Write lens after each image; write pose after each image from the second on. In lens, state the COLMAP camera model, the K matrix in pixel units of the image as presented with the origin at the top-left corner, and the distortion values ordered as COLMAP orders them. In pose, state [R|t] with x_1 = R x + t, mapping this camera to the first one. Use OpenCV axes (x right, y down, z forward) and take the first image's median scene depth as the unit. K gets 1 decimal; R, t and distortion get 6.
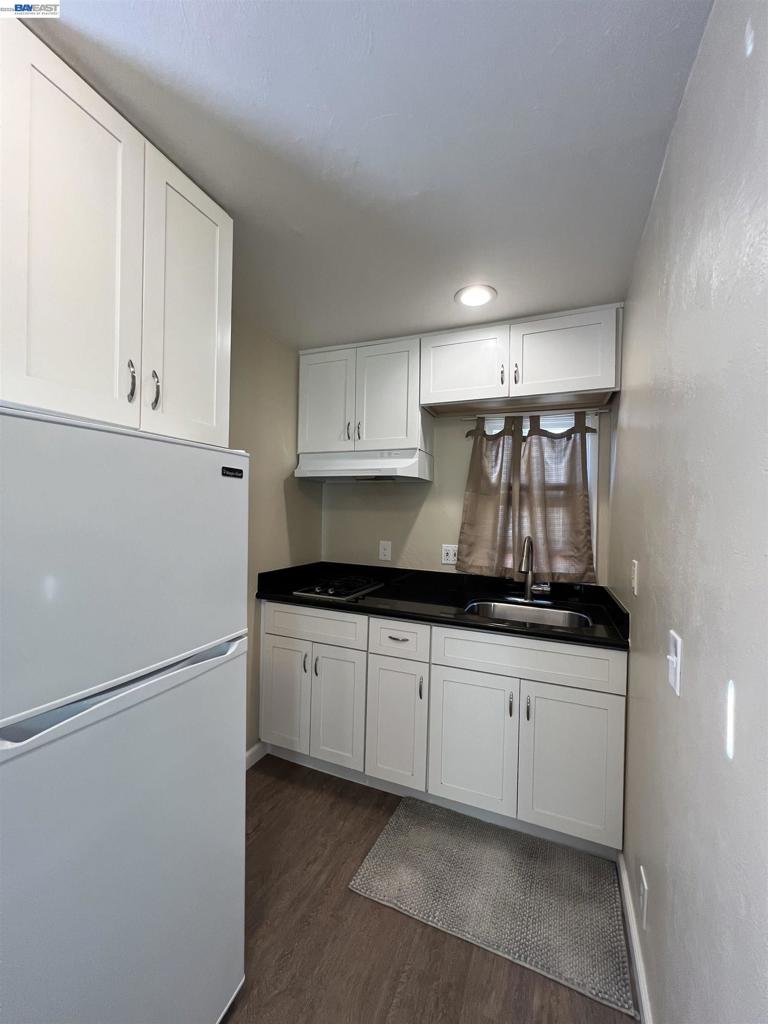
lens RADIAL K [[407.7, 0, 380.5], [0, 407.7, 509.9], [0, 0, 1]] dist [-0.003565, 0.000875]
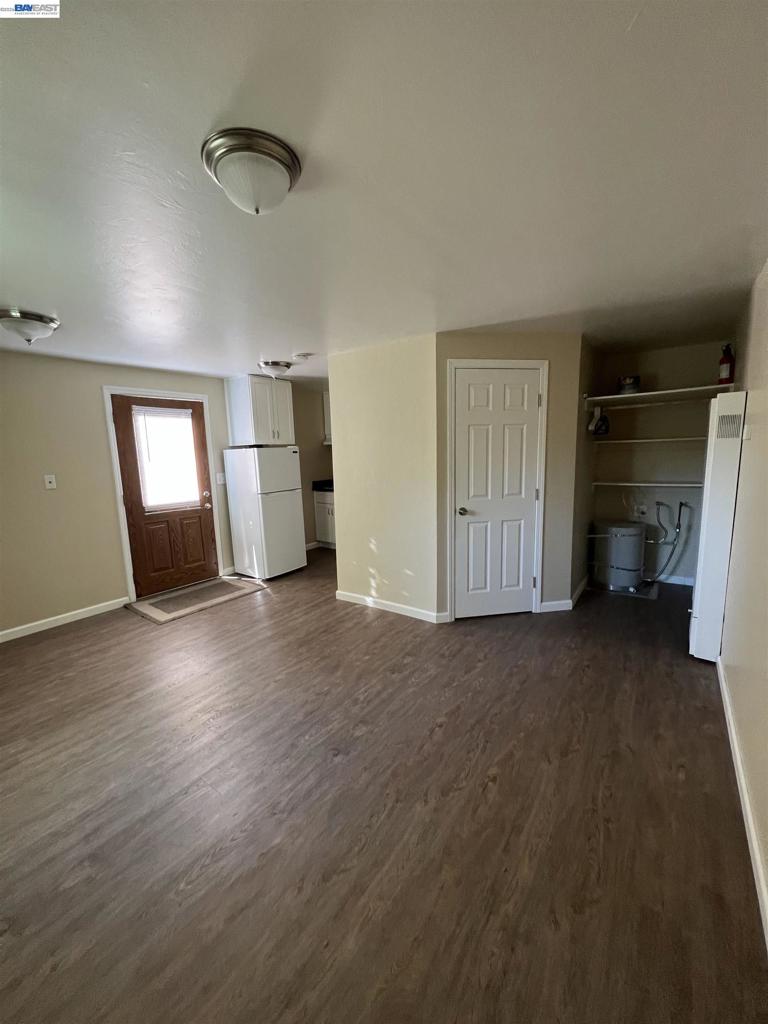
lens RADIAL K [[407.7, 0, 383.2], [0, 407.7, 514.1], [0, 0, 1]] dist [-0.003565, 0.000875]
pose [[0.977327, -0.015049, -0.211201, 0.814936], [0.048944, 0.986513, 0.156193, -0.035494], [0.206002, -0.162988, 0.964882, -1.736936]]
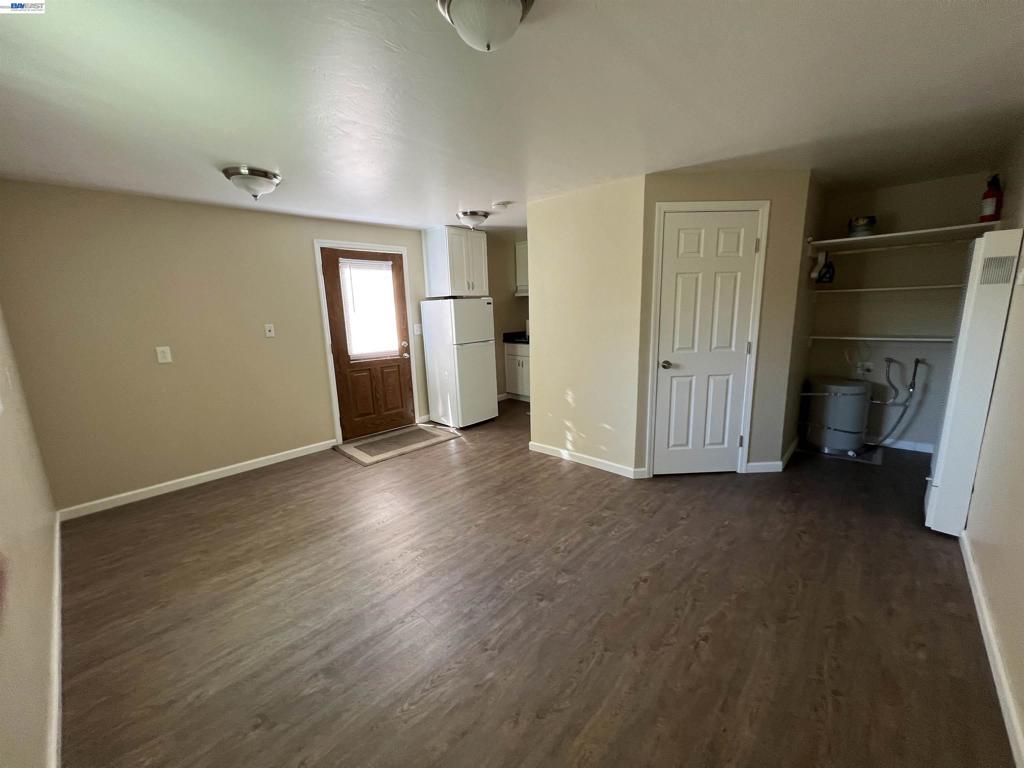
lens RADIAL K [[407.7, 0, 512.7], [0, 407.7, 386.4], [0, 0, 1]] dist [-0.003565, 0.000875]
pose [[0.943682, 0.017402, -0.330396, 0.743642], [0.049804, 0.979765, 0.193854, -0.025672], [0.327084, -0.199392, 0.923720, -1.748939]]
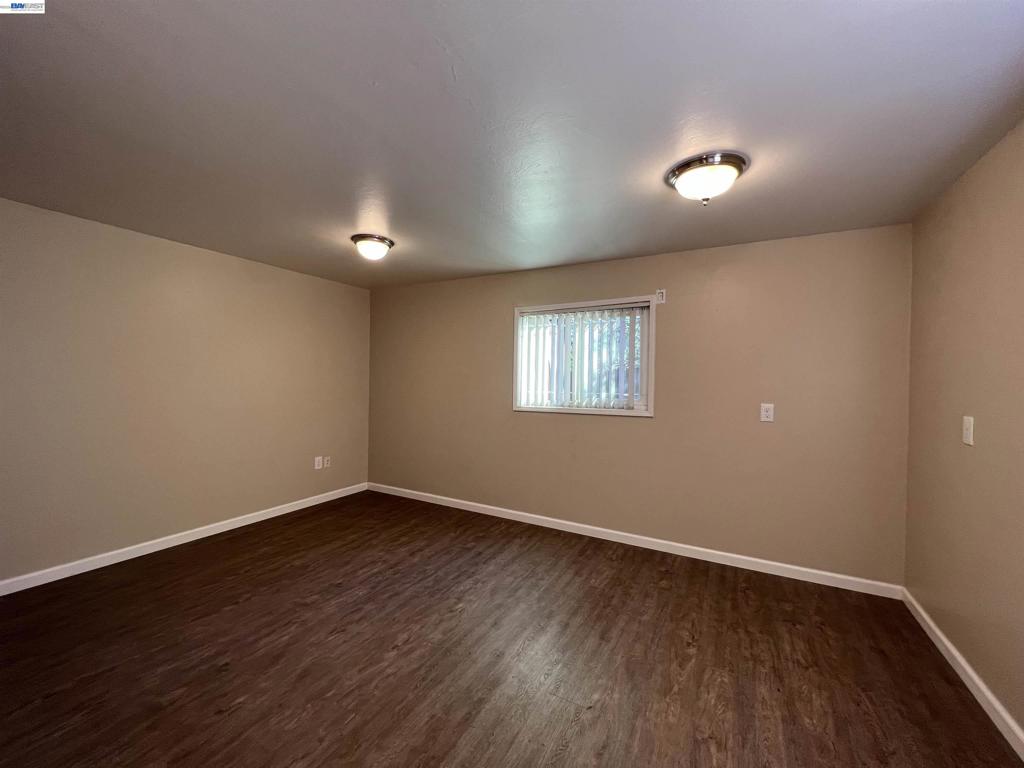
lens RADIAL K [[407.7, 0, 514.4], [0, 407.7, 384.3], [0, 0, 1]] dist [-0.003565, 0.000875]
pose [[-0.995346, -0.033312, 0.090423, -0.162105], [-0.033179, 0.999445, 0.002974, 0.023208], [-0.090472, -0.000040, -0.995899, 0.330887]]
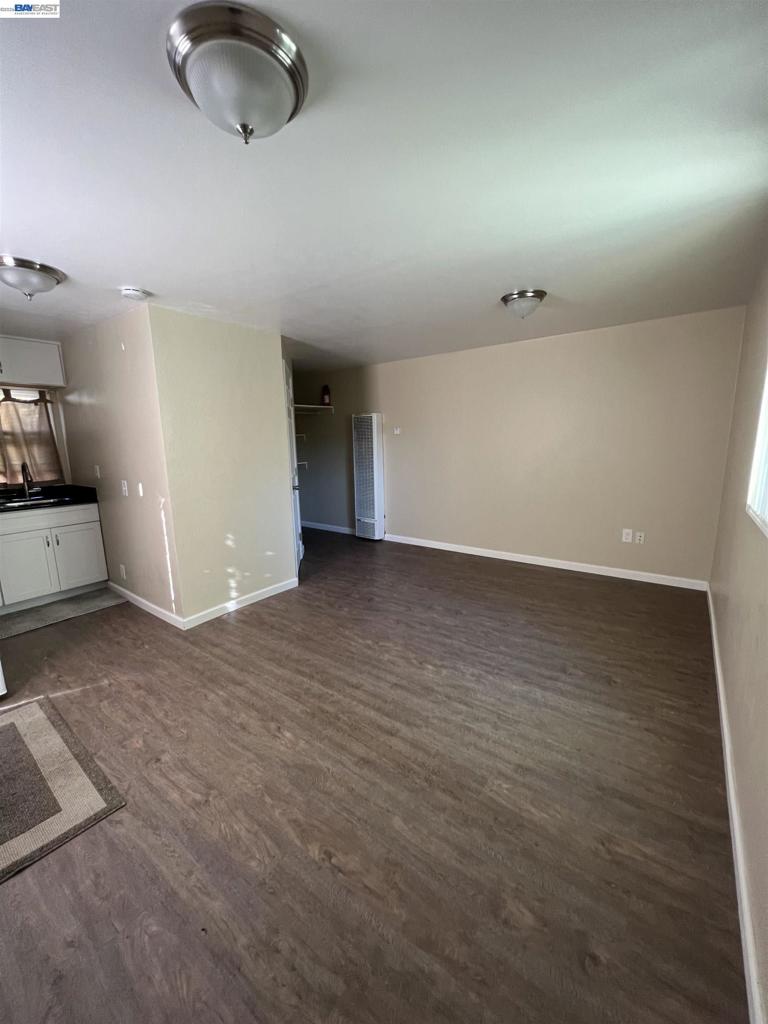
lens RADIAL K [[407.7, 0, 384.2], [0, 407.7, 512.8], [0, 0, 1]] dist [-0.003565, 0.000875]
pose [[0.225535, -0.201589, 0.953150, -1.057221], [0.016816, 0.979017, 0.203081, -0.050892], [-0.974090, -0.029774, 0.224193, -0.965504]]
